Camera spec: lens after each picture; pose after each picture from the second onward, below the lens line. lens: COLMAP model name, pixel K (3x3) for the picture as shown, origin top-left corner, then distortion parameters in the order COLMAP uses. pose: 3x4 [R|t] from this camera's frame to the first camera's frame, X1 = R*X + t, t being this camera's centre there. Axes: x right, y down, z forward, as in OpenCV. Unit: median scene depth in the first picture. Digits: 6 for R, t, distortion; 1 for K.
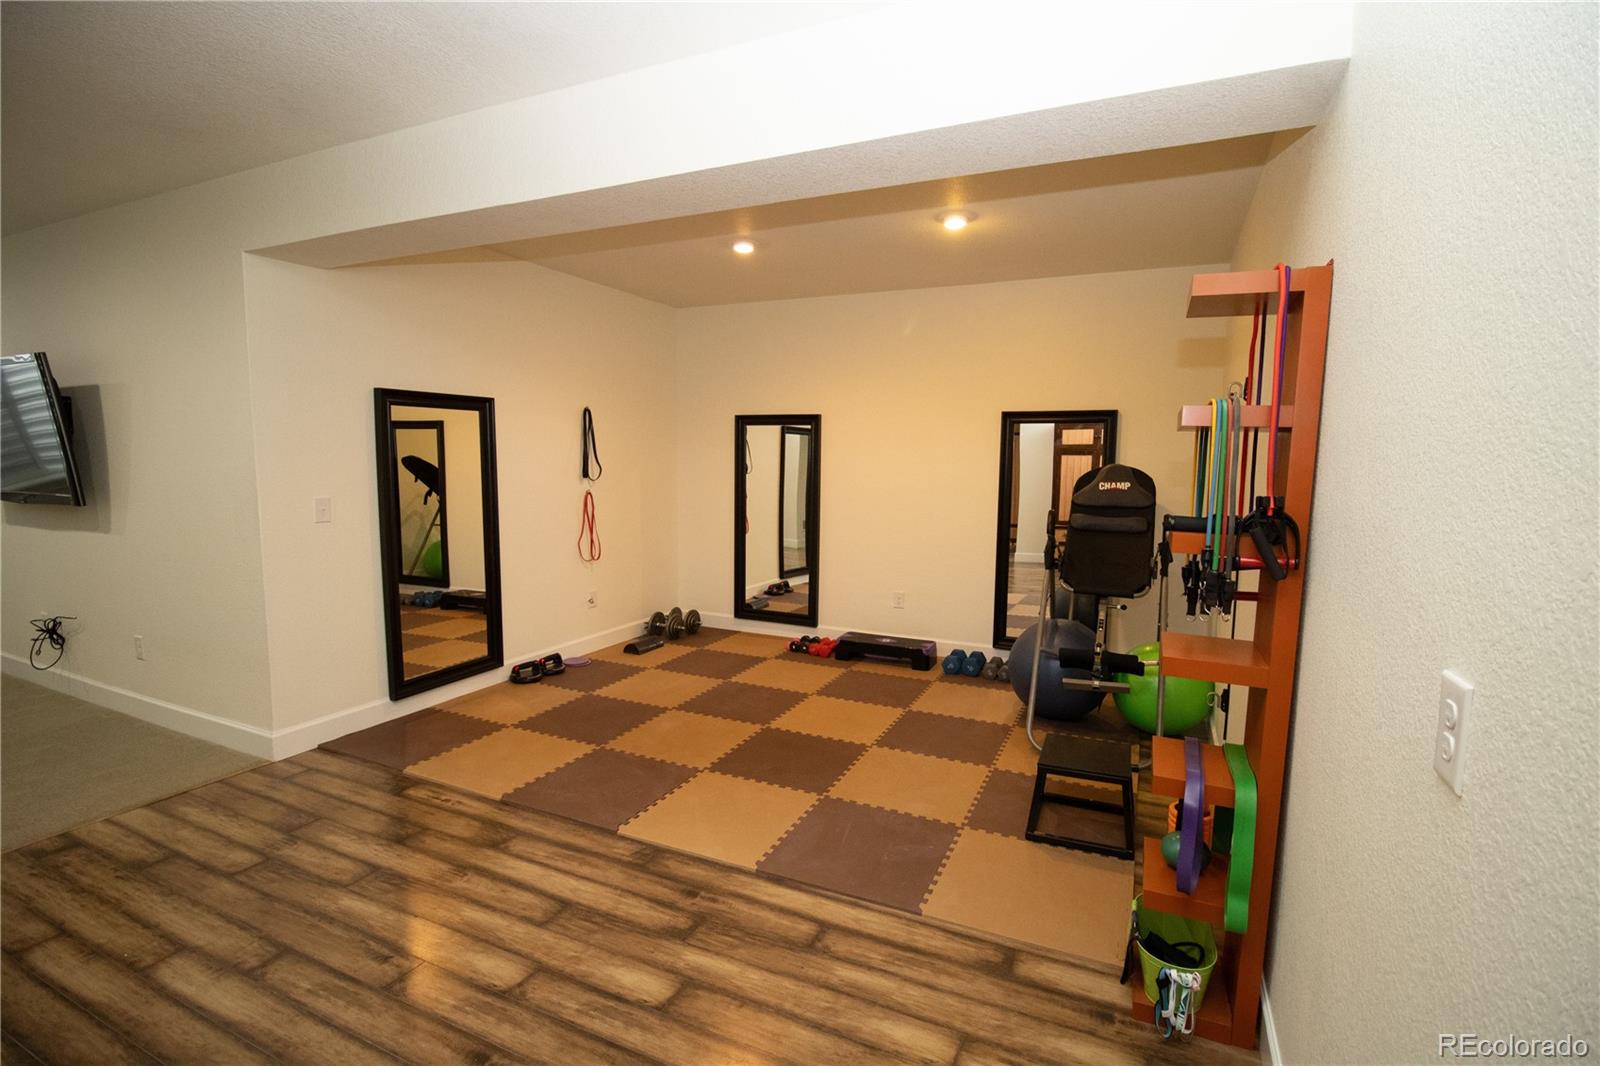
lens RADIAL K [[745.0, 0, 801.9], [0, 745.0, 530.7], [0, 0, 1]] dist [-0.010400, -0.001899]
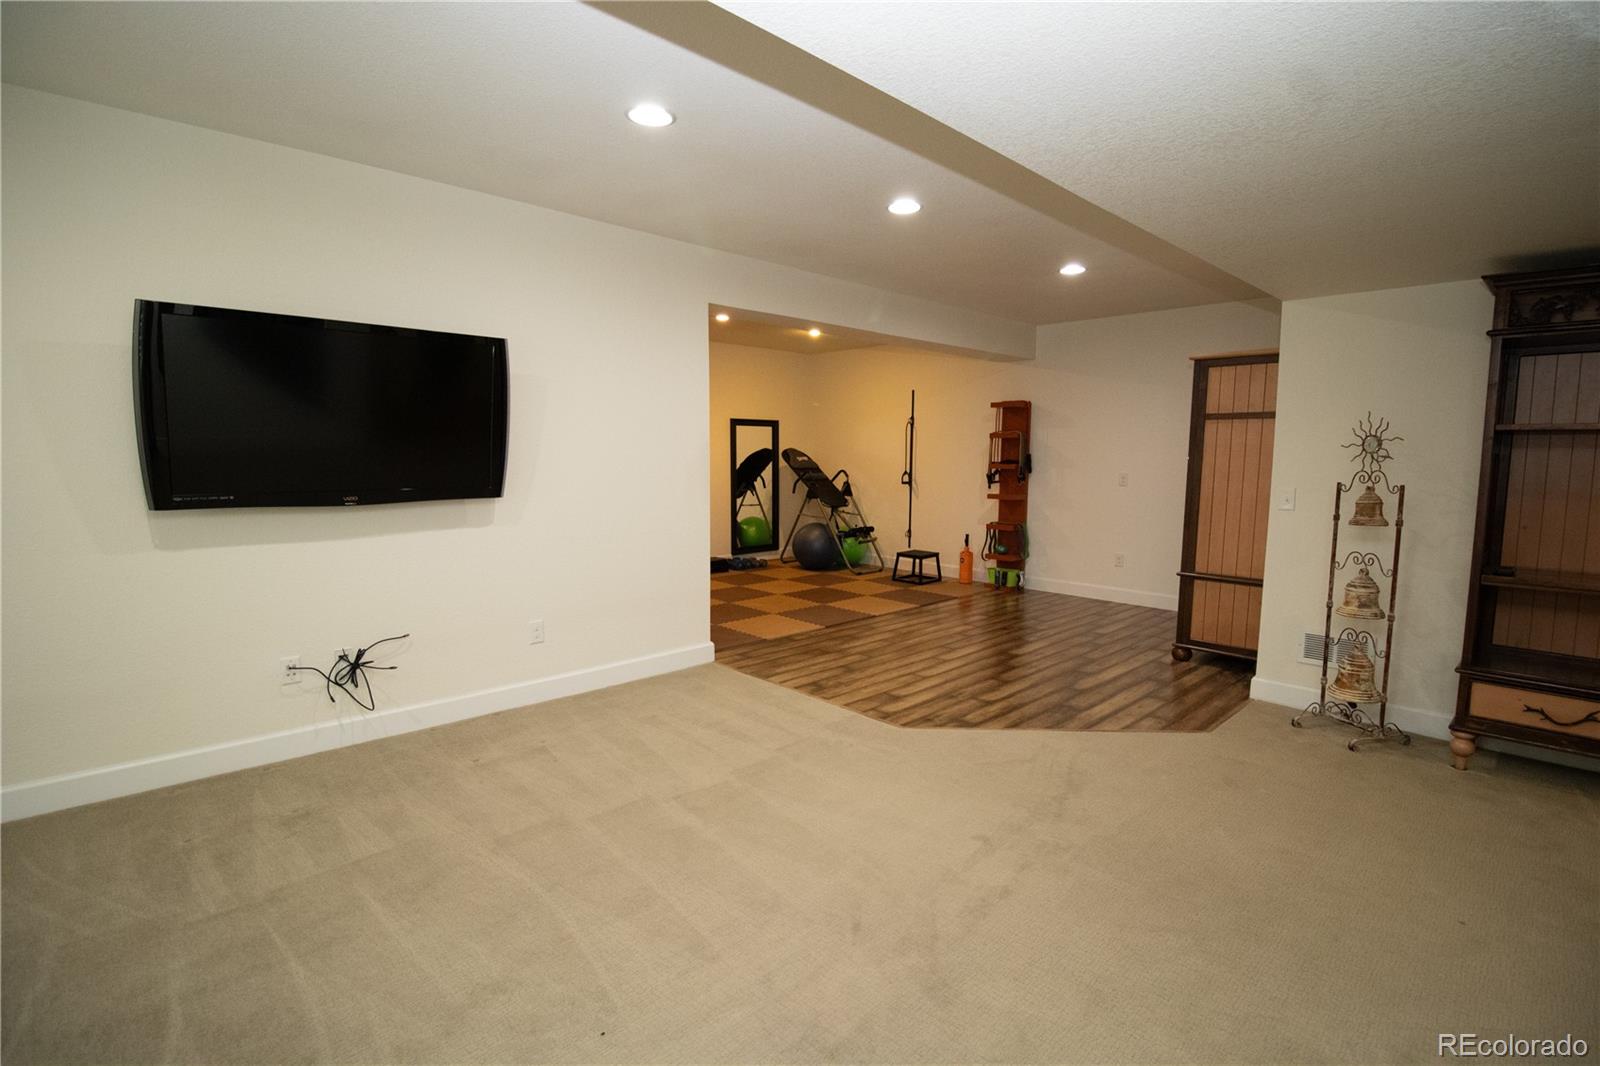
lens RADIAL K [[745.0, 0, 801.4], [0, 745.0, 534.5], [0, 0, 1]] dist [-0.010400, -0.001899]
pose [[0.360106, -0.113156, 0.926023, -2.550350], [0.089095, 0.992251, 0.086602, -0.048314], [-0.928647, 0.051318, 0.367397, 0.407987]]
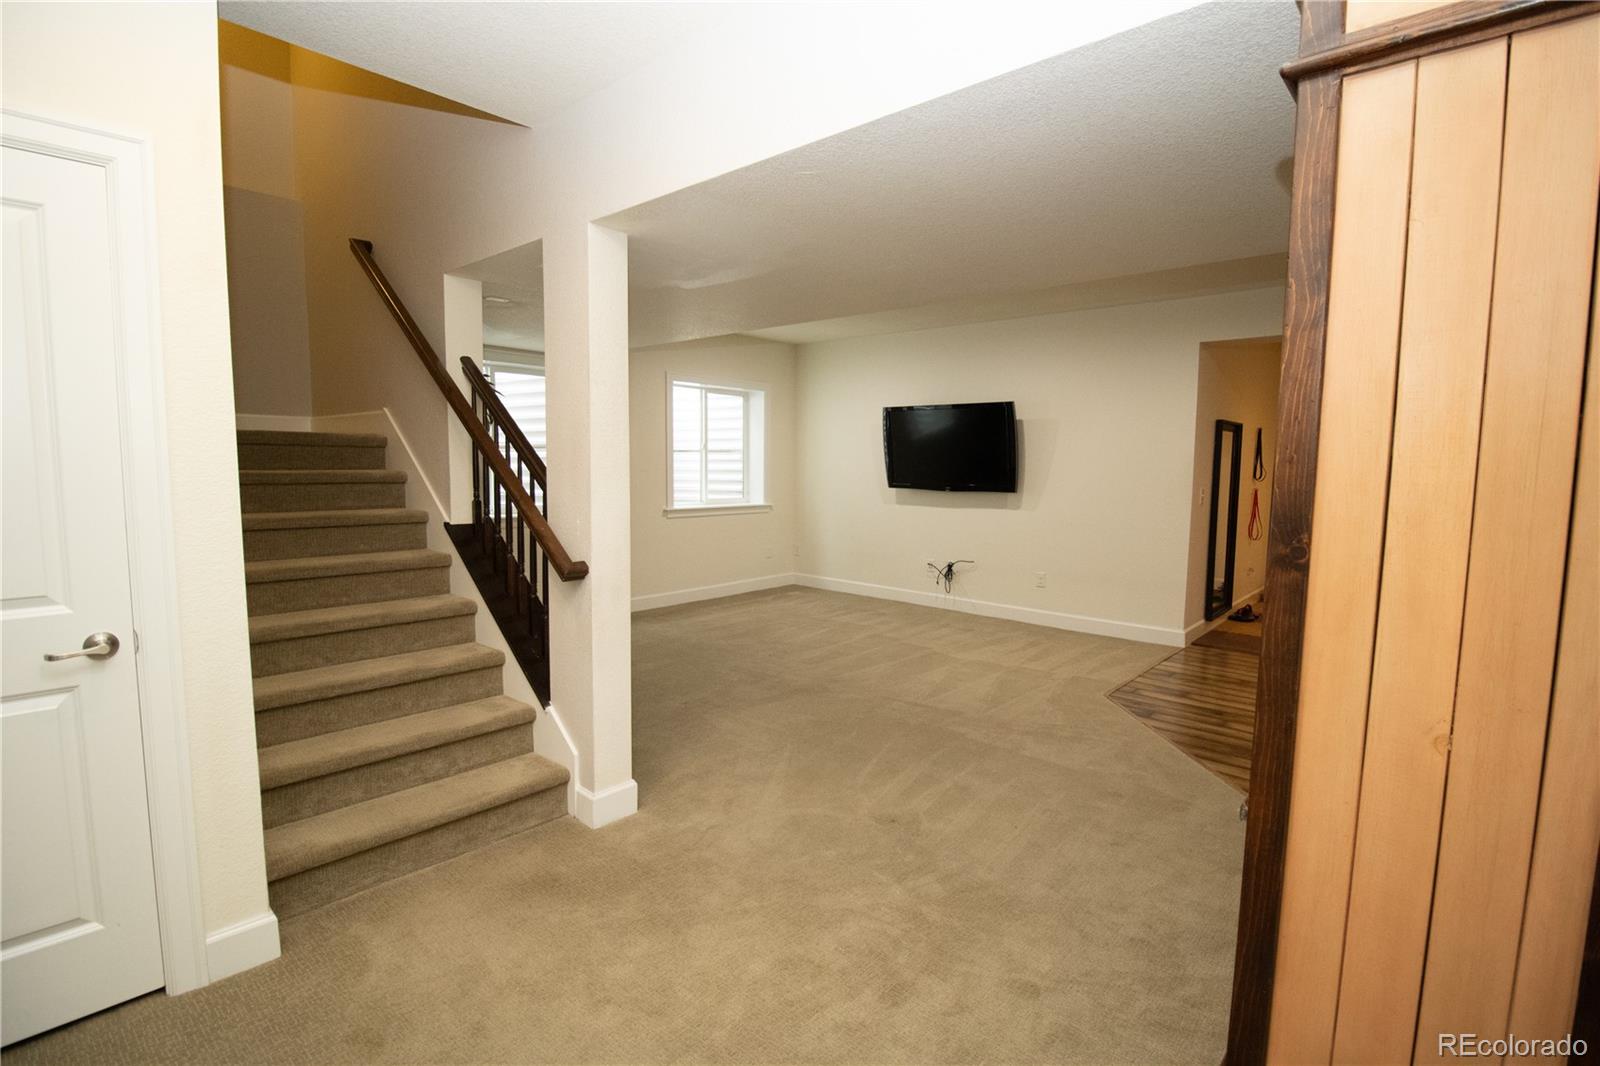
lens RADIAL K [[745.0, 0, 804.2], [0, 745.0, 530.5], [0, 0, 1]] dist [-0.010400, -0.001899]
pose [[0.955628, 0.022224, -0.293737, -1.355833], [-0.024236, 0.999701, -0.003210, 0.103778], [0.293578, 0.010187, 0.955881, -1.091900]]
